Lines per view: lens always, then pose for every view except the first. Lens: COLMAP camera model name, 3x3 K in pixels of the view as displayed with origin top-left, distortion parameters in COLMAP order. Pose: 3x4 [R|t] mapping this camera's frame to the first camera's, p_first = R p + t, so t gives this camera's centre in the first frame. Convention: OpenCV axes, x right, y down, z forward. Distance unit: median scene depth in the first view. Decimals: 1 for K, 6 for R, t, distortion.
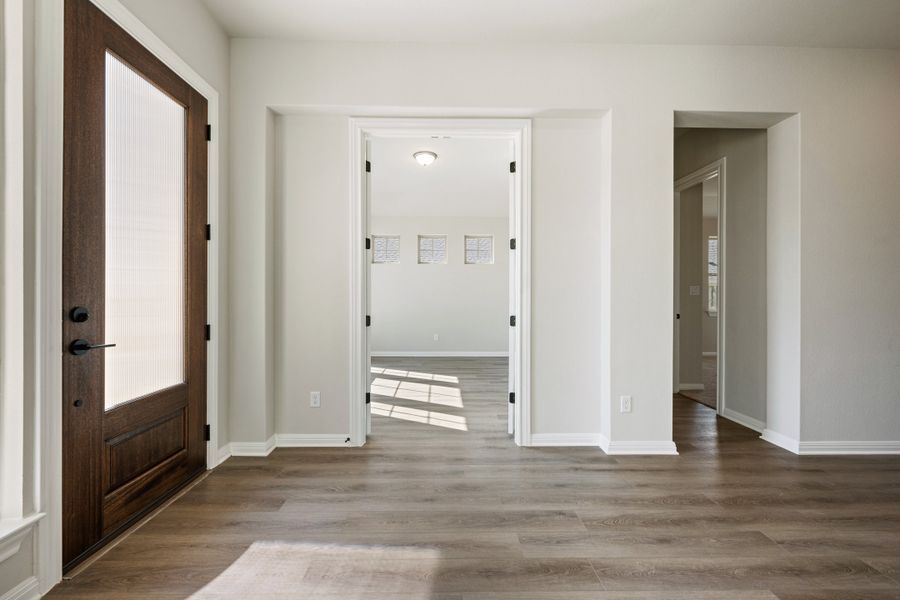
lens RADIAL K [[376.0, 0, 445.1], [0, 376.0, 296.6], [0, 0, 1]] dist [0.007965, -0.000133]
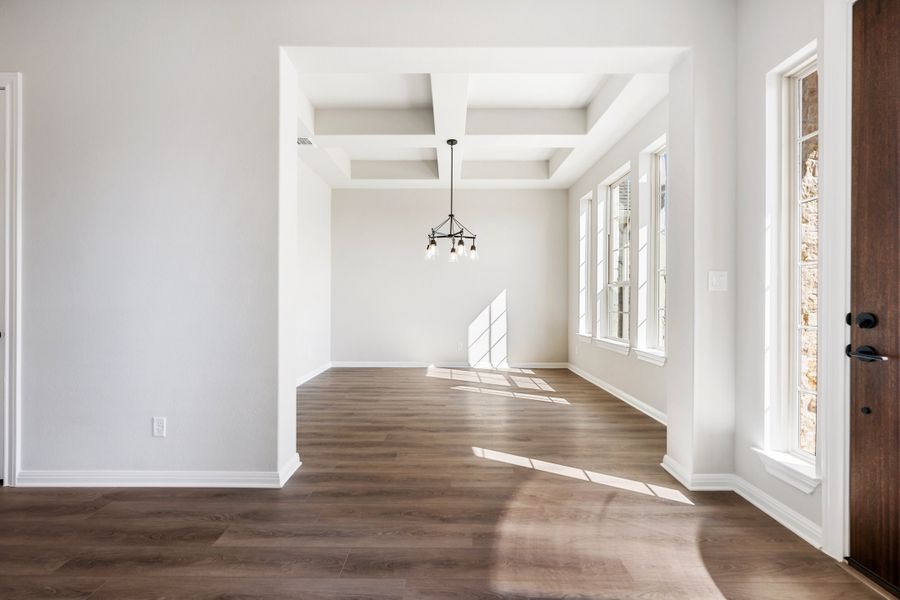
lens RADIAL K [[358.5, 0, 447.1], [0, 358.5, 302.0], [0, 0, 1]] dist [-0.002116, -0.000160]
pose [[-0.999533, -0.008802, 0.029276, 0.062234], [-0.008563, 0.999929, 0.008259, 0.000812], [-0.029347, 0.008005, -0.999537, 1.315337]]
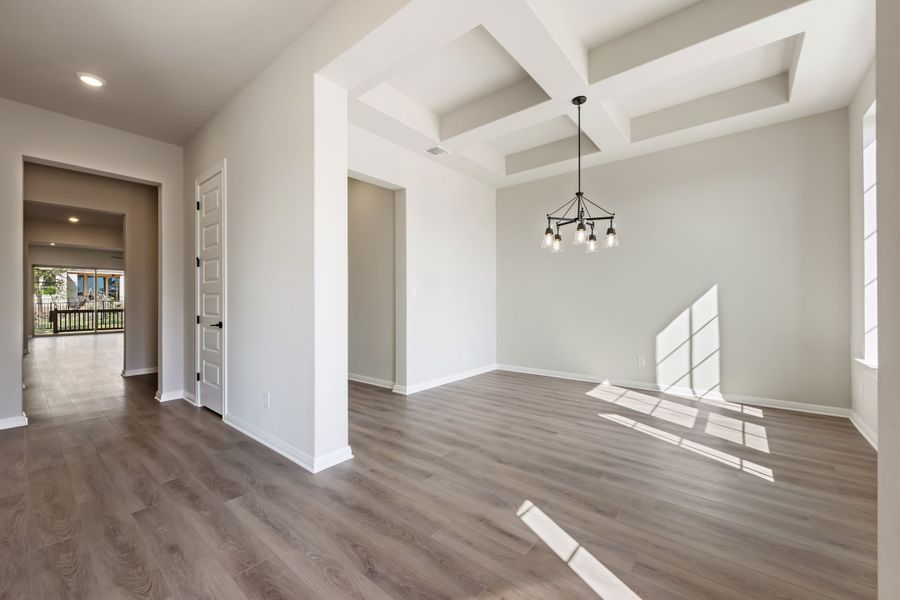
lens RADIAL K [[358.5, 0, 447.1], [0, 358.5, 302.0], [0, 0, 1]] dist [-0.002116, -0.000160]
pose [[-0.753279, -0.003370, 0.657692, -0.428825], [0.001383, 0.999977, 0.006708, -0.001775], [-0.657699, 0.005963, -0.753257, 0.928929]]
